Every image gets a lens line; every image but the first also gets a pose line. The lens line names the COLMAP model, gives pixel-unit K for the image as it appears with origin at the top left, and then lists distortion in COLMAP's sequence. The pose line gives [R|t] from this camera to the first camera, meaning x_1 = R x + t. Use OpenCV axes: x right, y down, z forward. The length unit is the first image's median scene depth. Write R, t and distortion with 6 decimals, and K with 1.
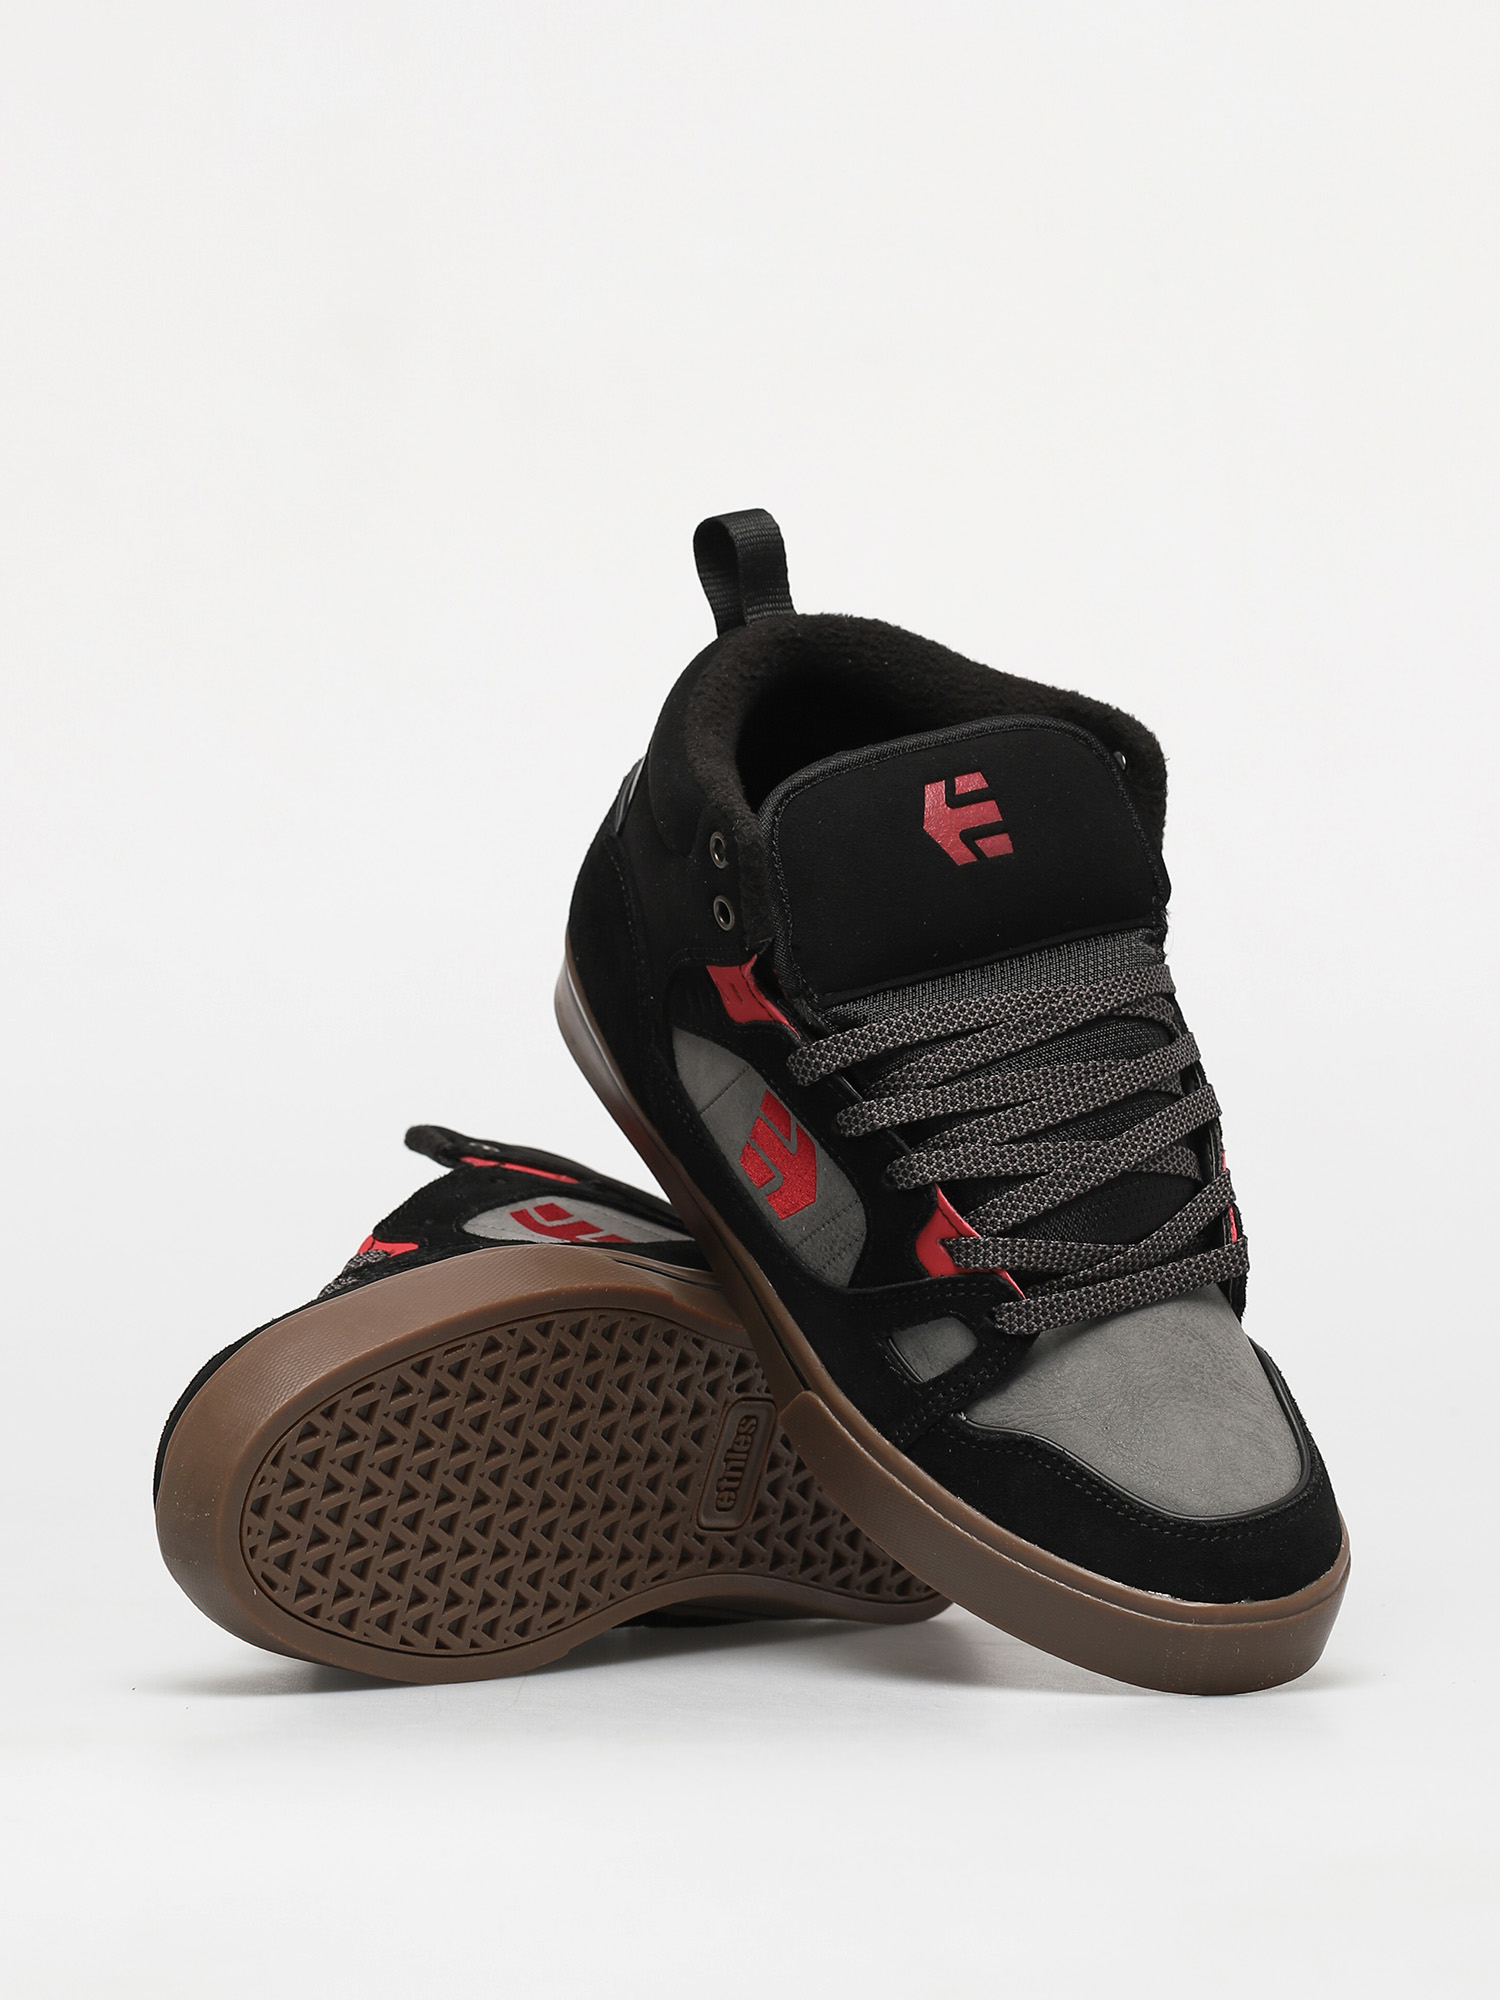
lens RADIAL K [[6105.6, 0, 749.0], [0, 6105.6, 1000.5], [0, 0, 1]] dist [-0.080419, 0.000000]
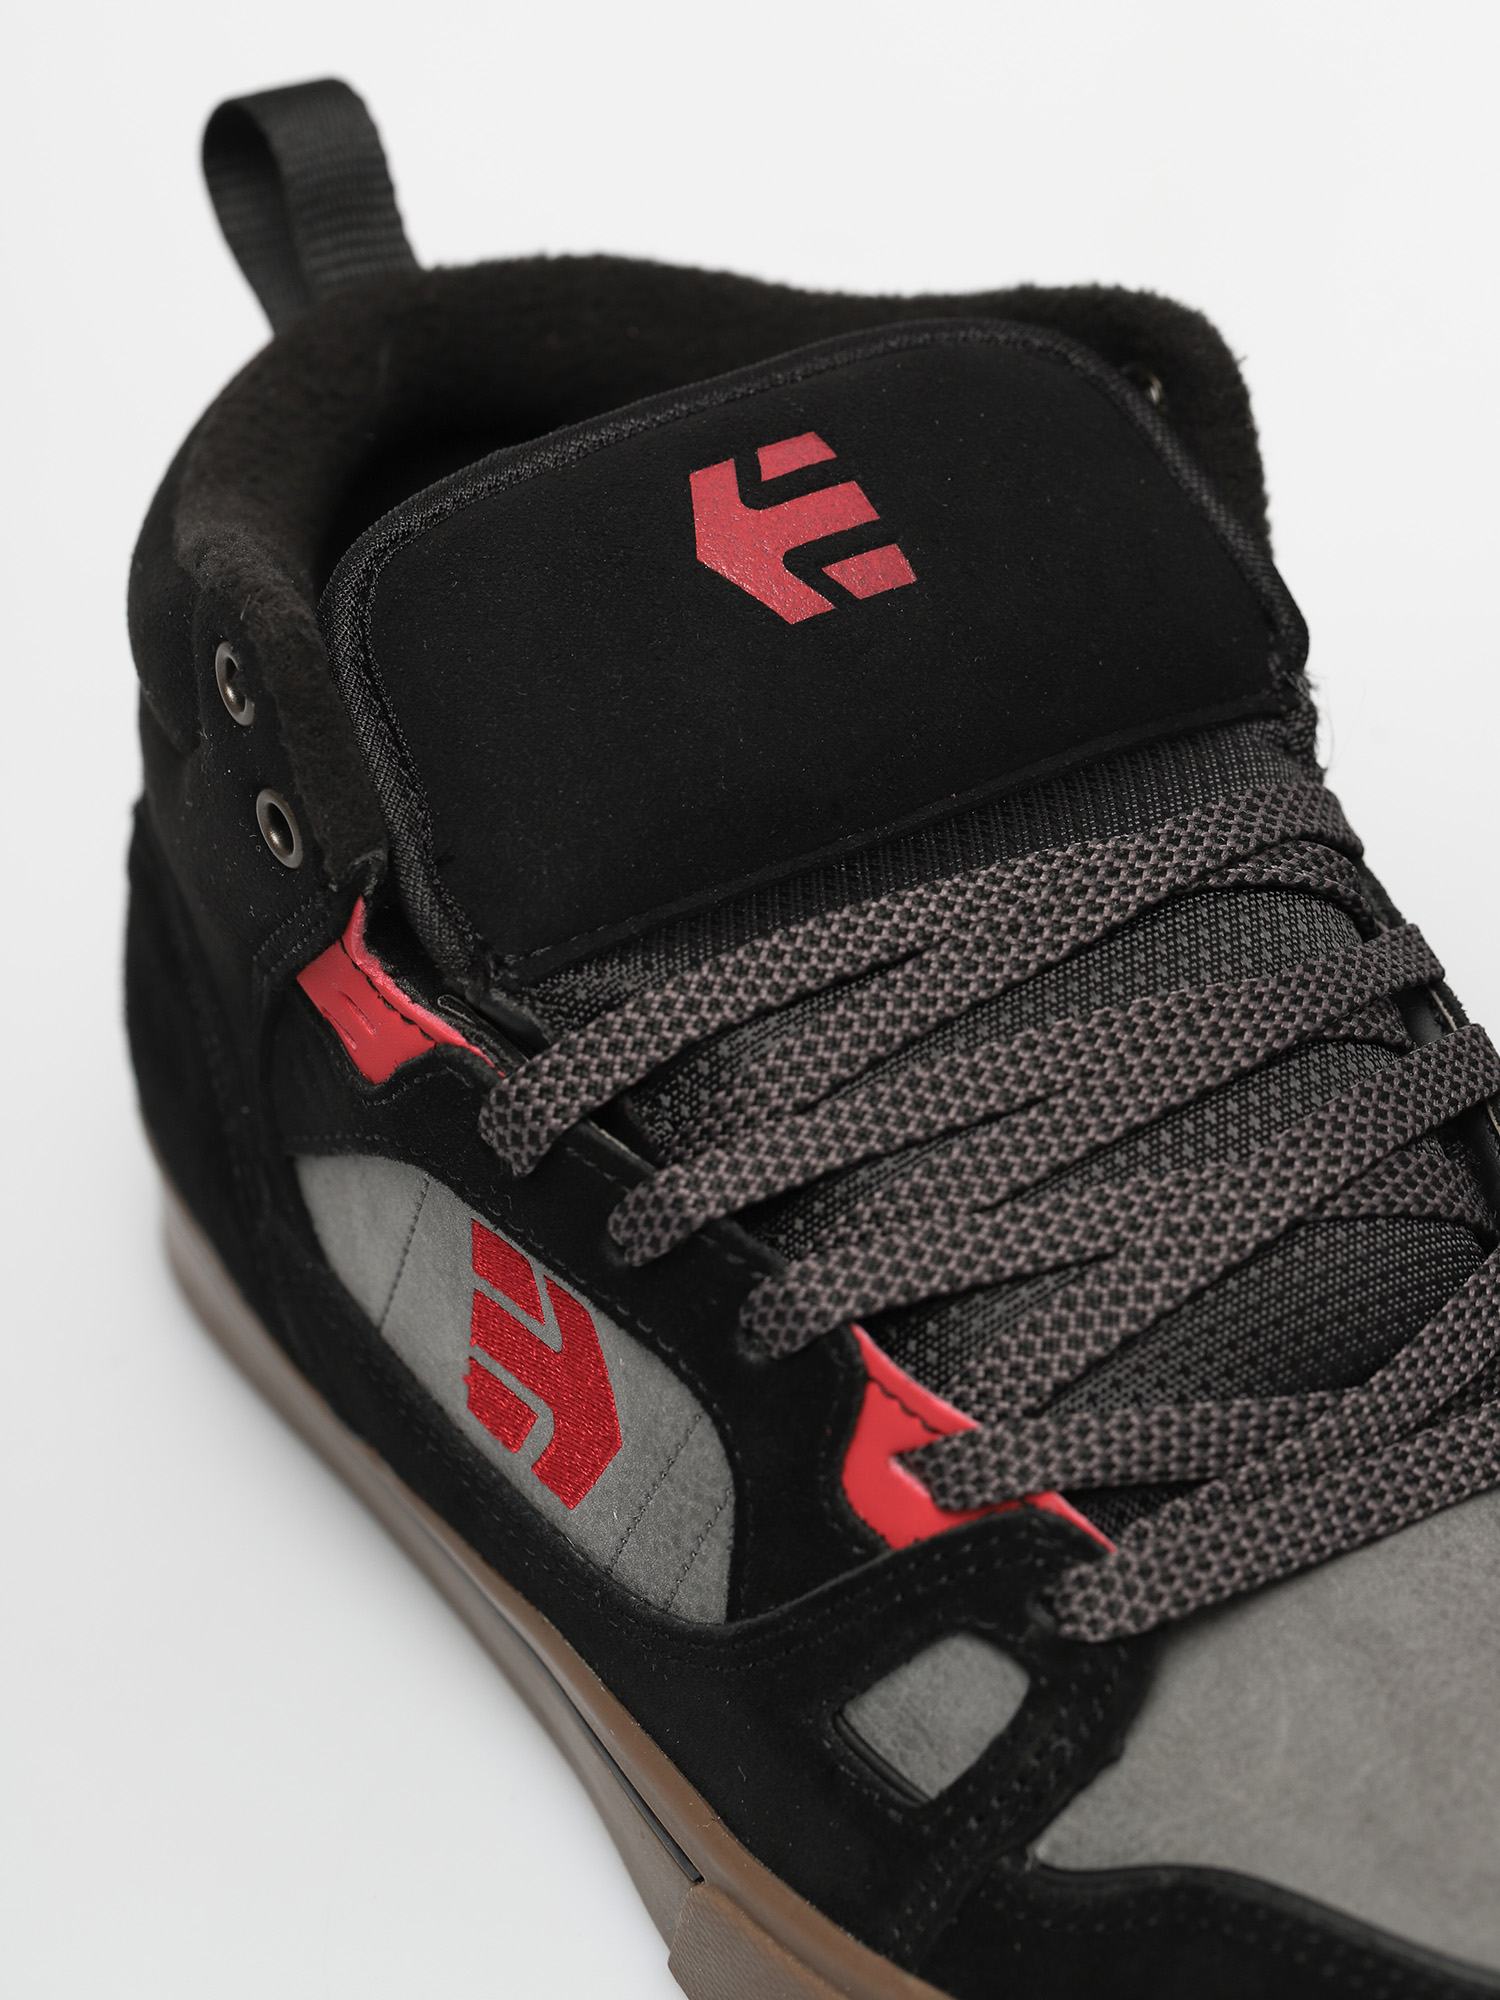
lens RADIAL K [[6105.6, 0, 750.2], [0, 6105.6, 997.5], [0, 0, 1]] dist [-0.080419, 0.000000]
pose [[0.975995, -0.202011, -0.081392, 0.062289], [0.189230, 0.971570, -0.142278, 0.066478], [0.107820, 0.123461, 0.986475, 0.574819]]
